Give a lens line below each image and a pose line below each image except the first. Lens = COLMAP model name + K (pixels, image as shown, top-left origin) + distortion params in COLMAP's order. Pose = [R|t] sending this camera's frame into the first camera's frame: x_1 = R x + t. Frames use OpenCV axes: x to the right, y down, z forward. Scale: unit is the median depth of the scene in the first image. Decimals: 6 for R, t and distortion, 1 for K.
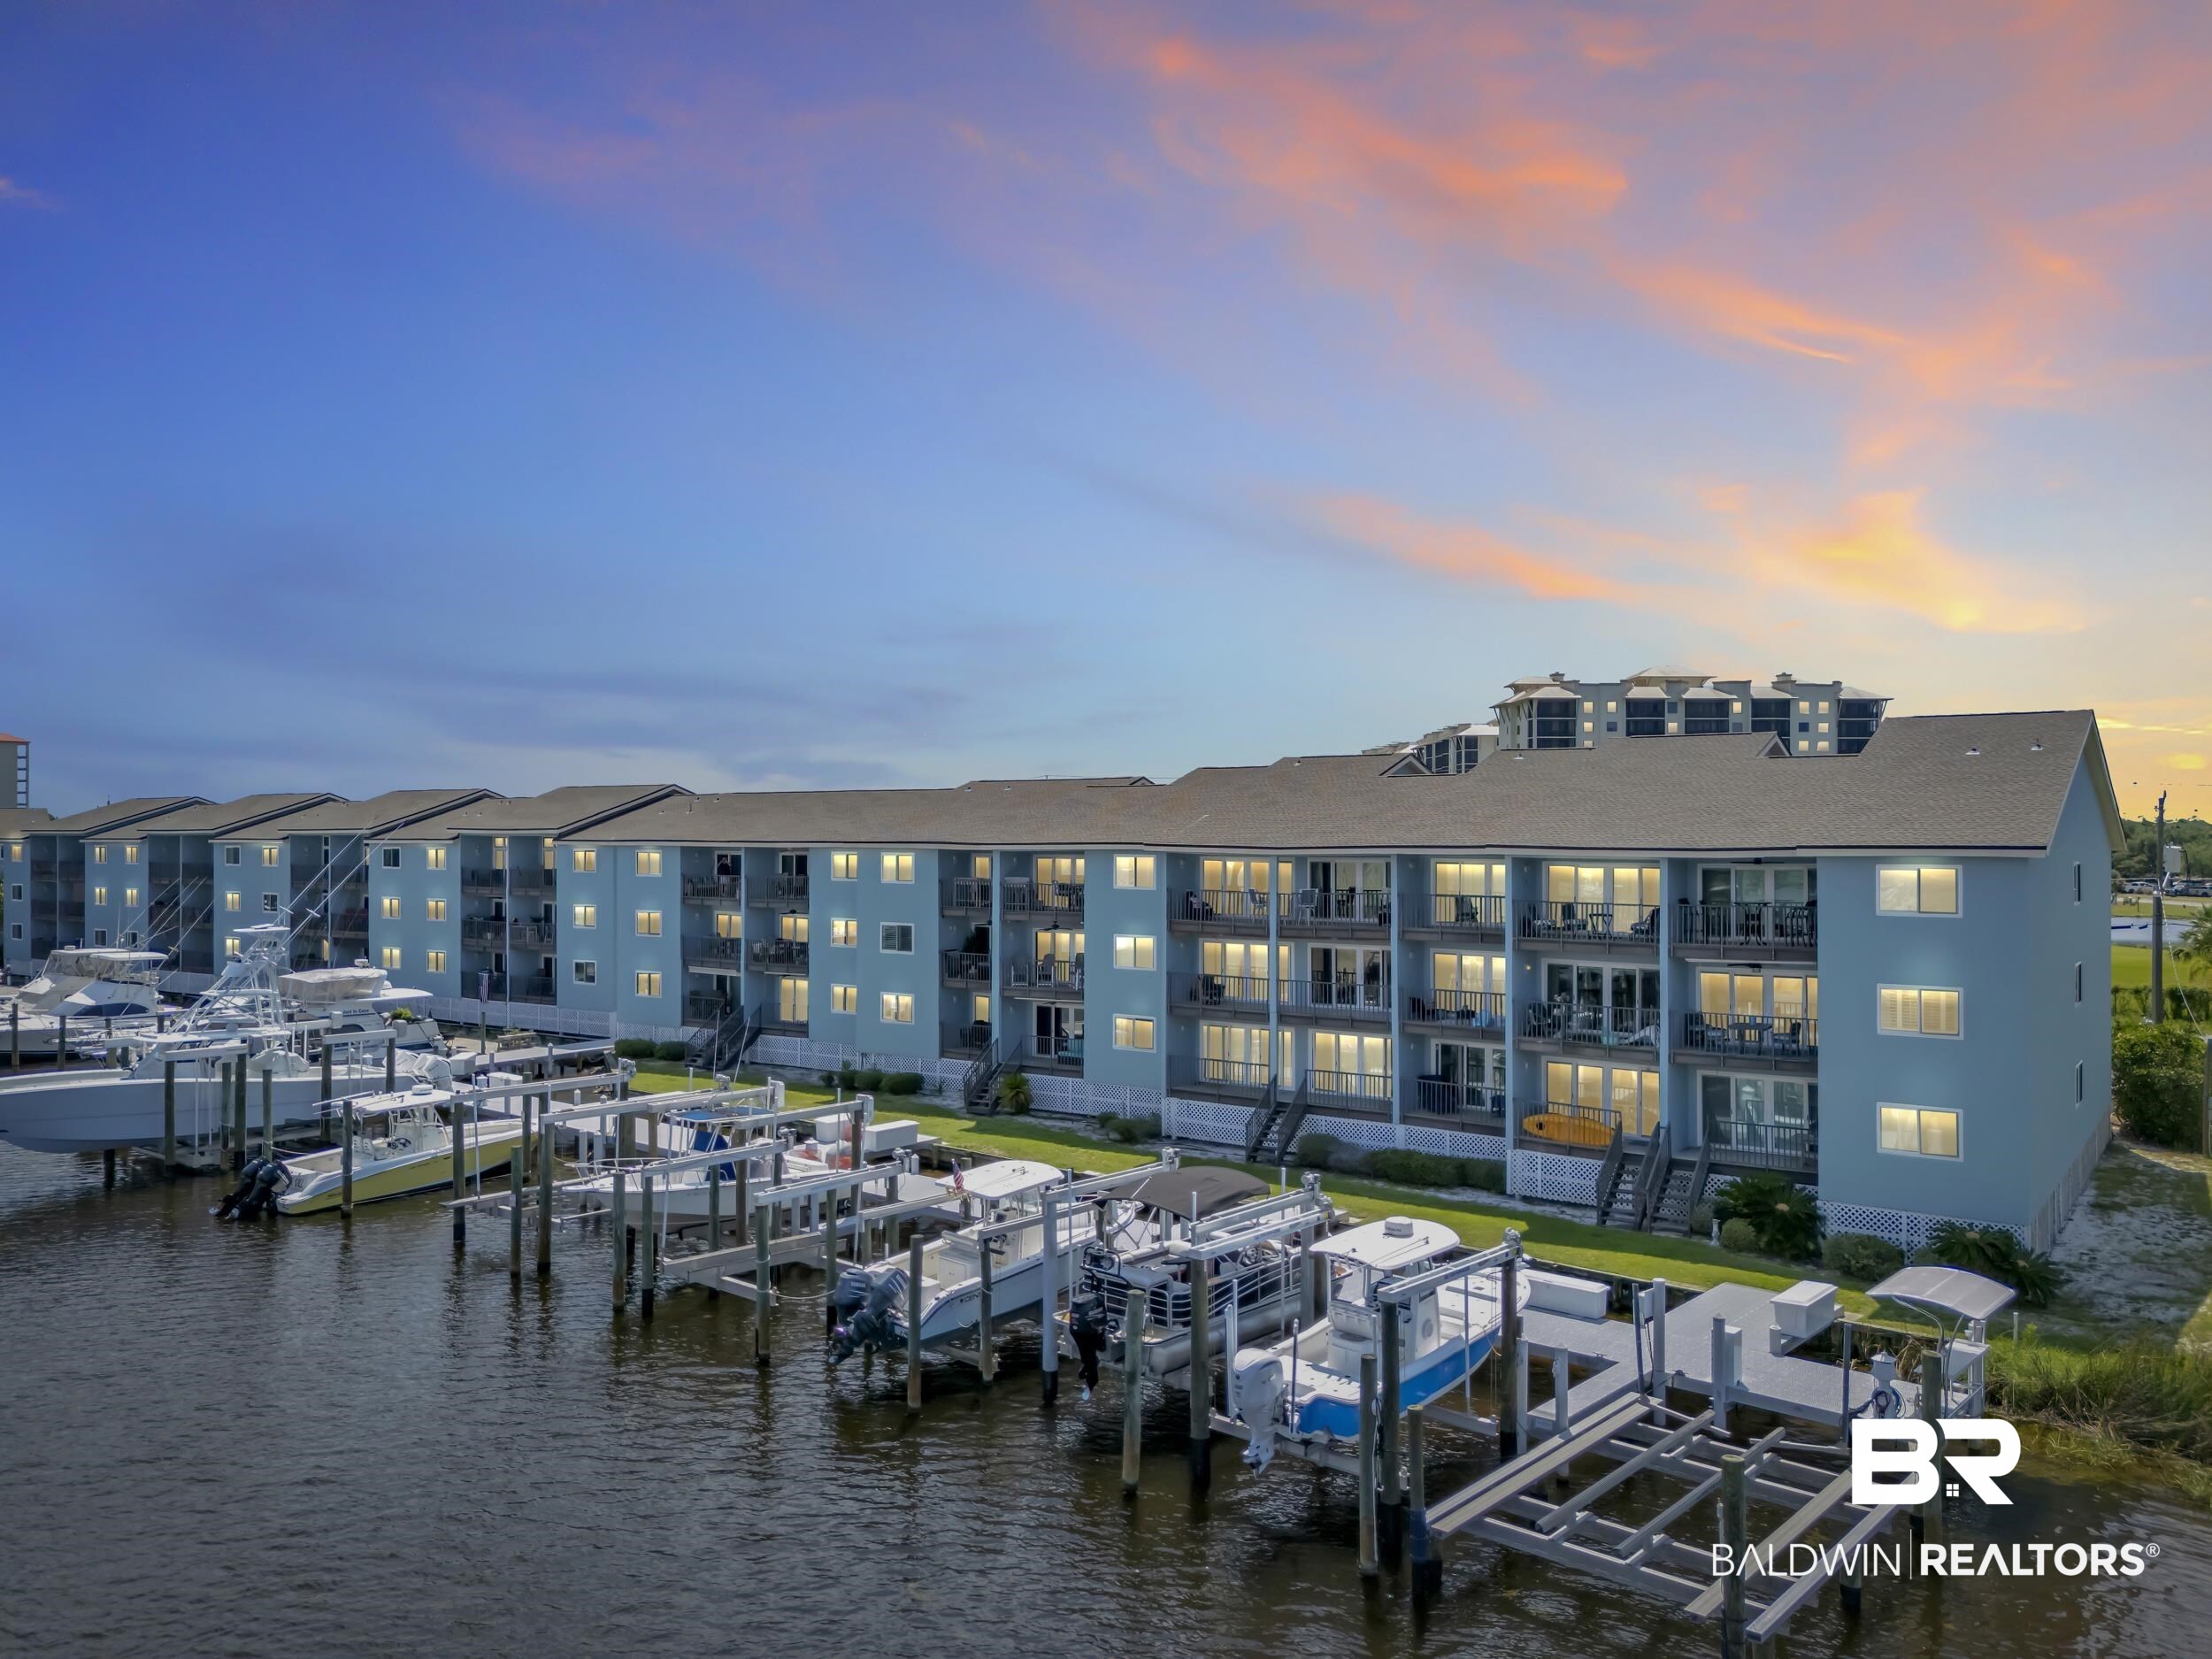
lens RADIAL K [[1623.8, 0, 1111.7], [0, 1623.8, 826.9], [0, 0, 1]] dist [0.082104, -0.082553]
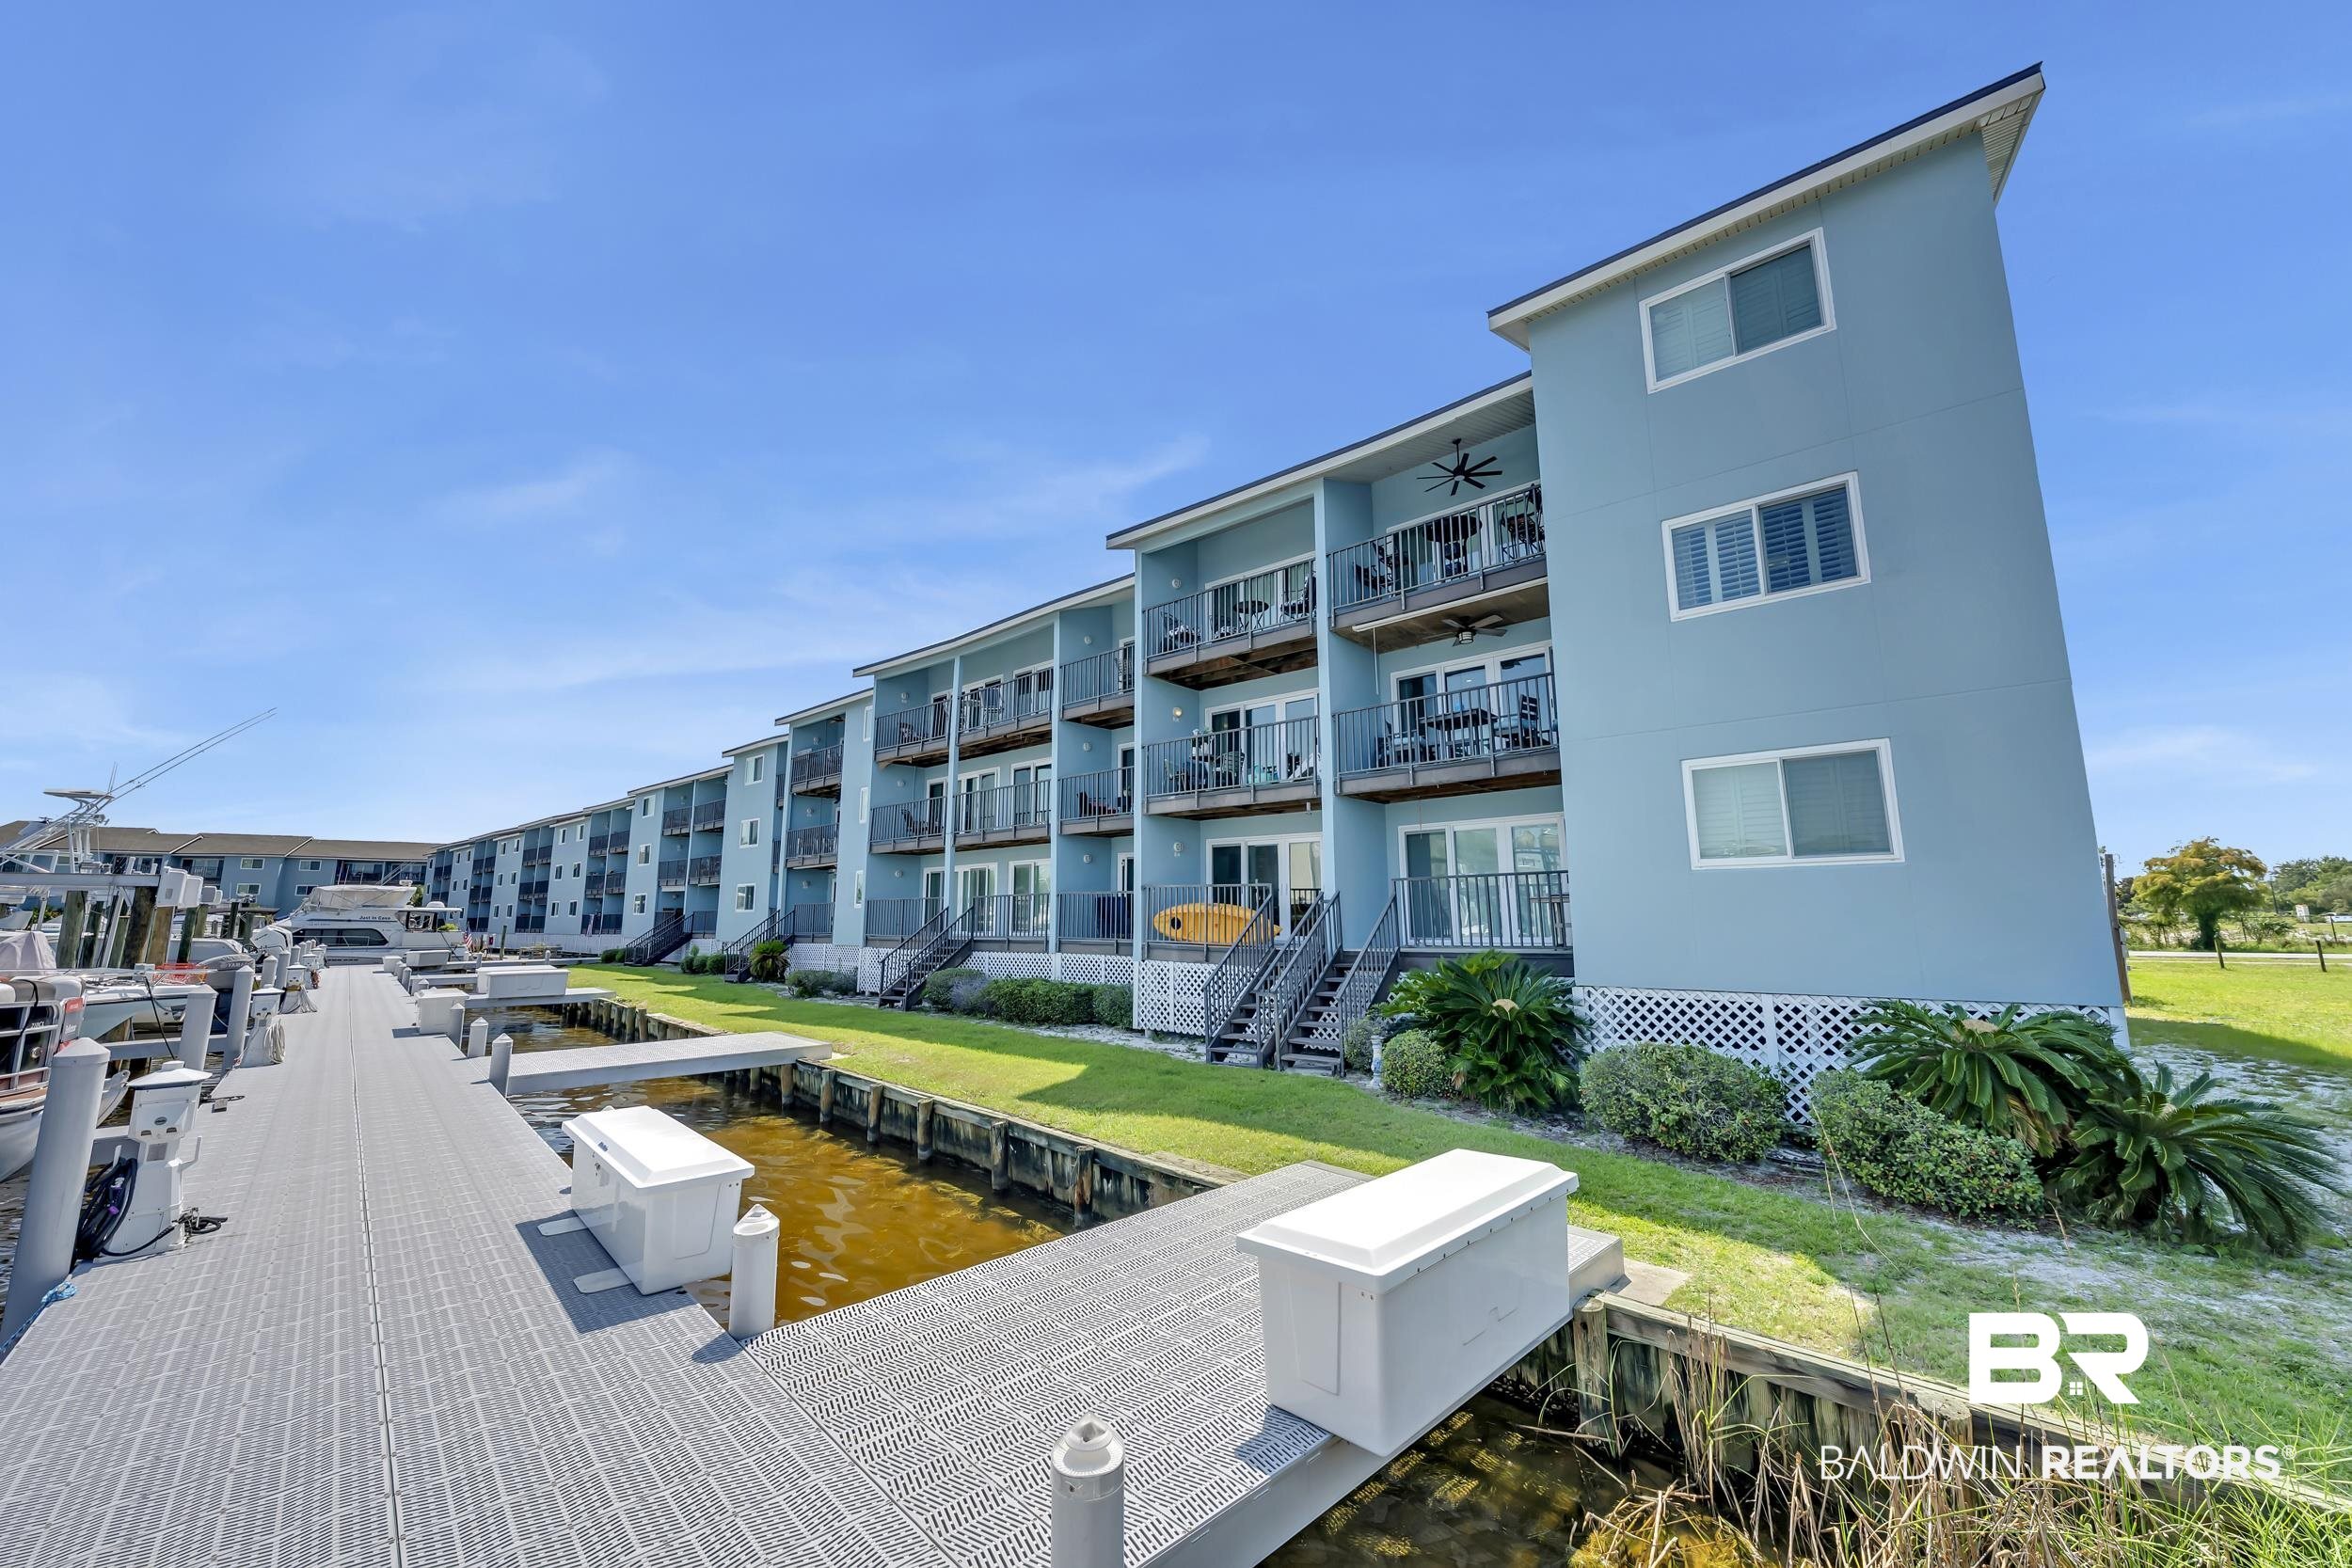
lens RADIAL K [[864.6, 0, 1176.0], [0, 864.6, 784.0], [0, 0, 1]] dist [-0.000427, -0.000160]
pose [[0.996293, -0.018919, -0.083919, 0.269798], [0.006171, 0.988722, -0.149638, 0.165097], [0.085804, 0.148566, 0.985173, 0.589672]]
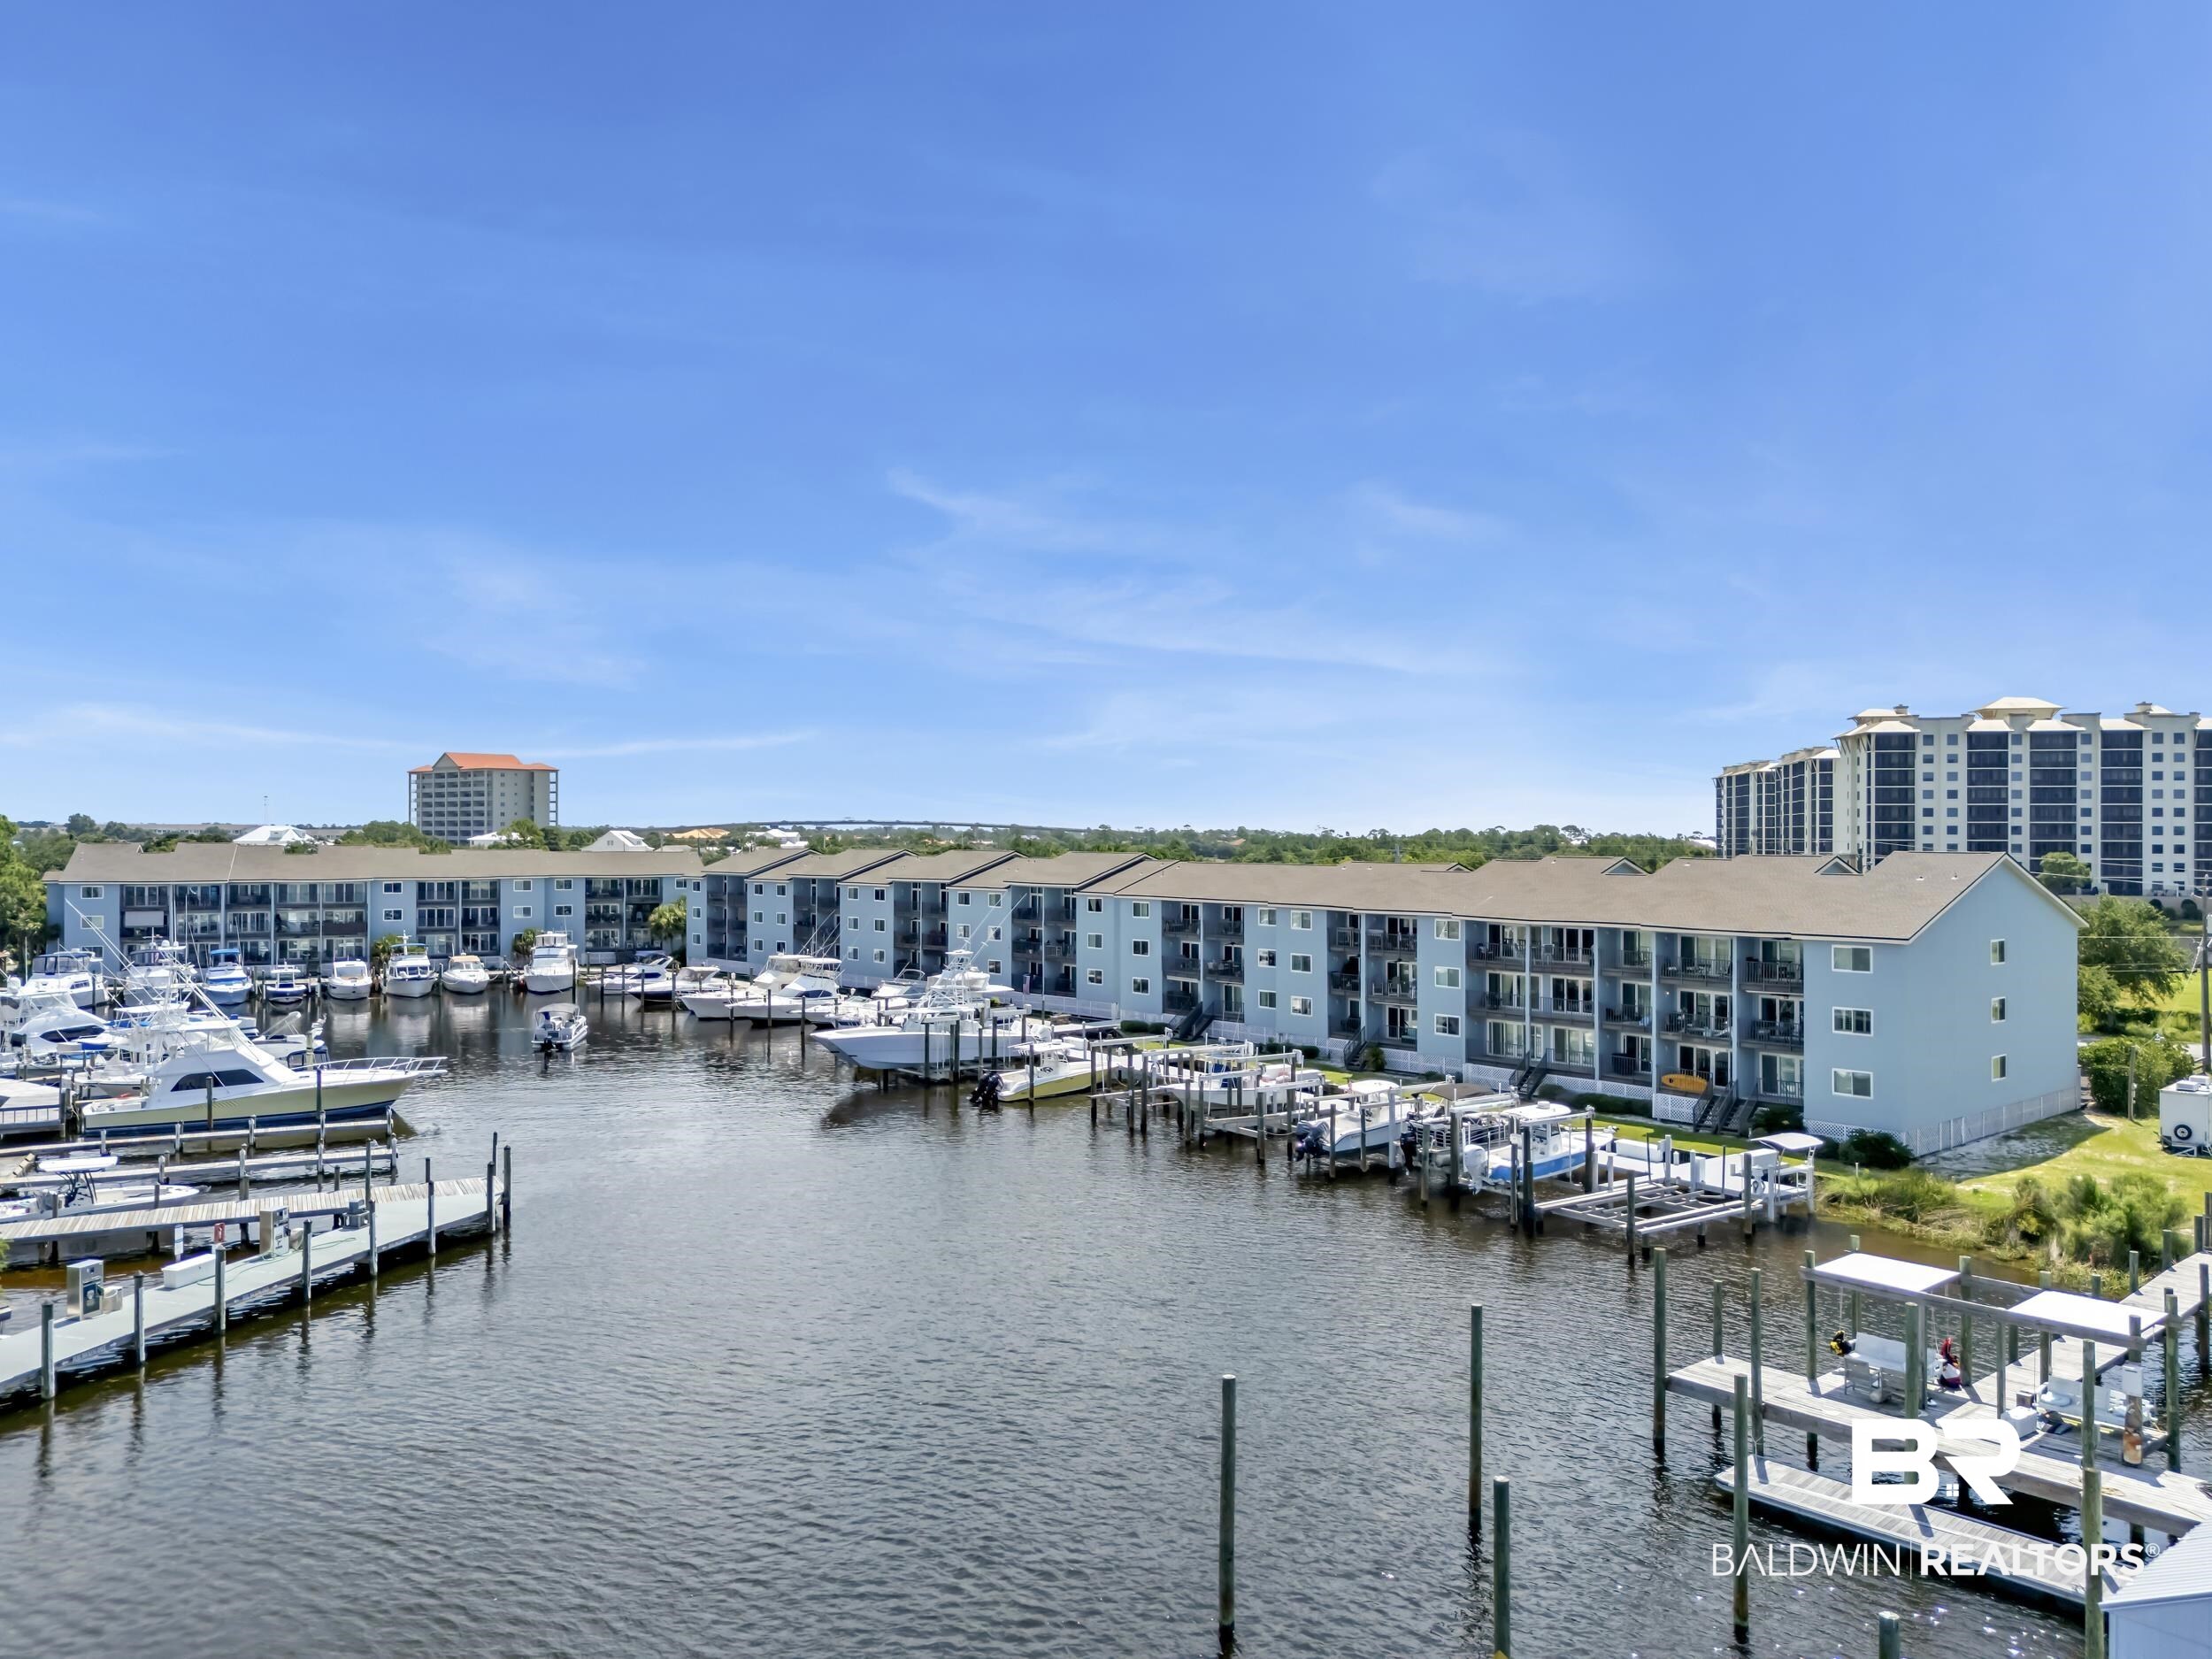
lens RADIAL K [[1623.8, 0, 1111.7], [0, 1623.8, 826.9], [0, 0, 1]] dist [0.082104, -0.082553]
pose [[0.976057, 0.000981, -0.217514, 0.048310], [-0.001119, 0.999999, -0.000510, -0.088971], [0.217513, 0.000741, 0.976057, -0.834421]]
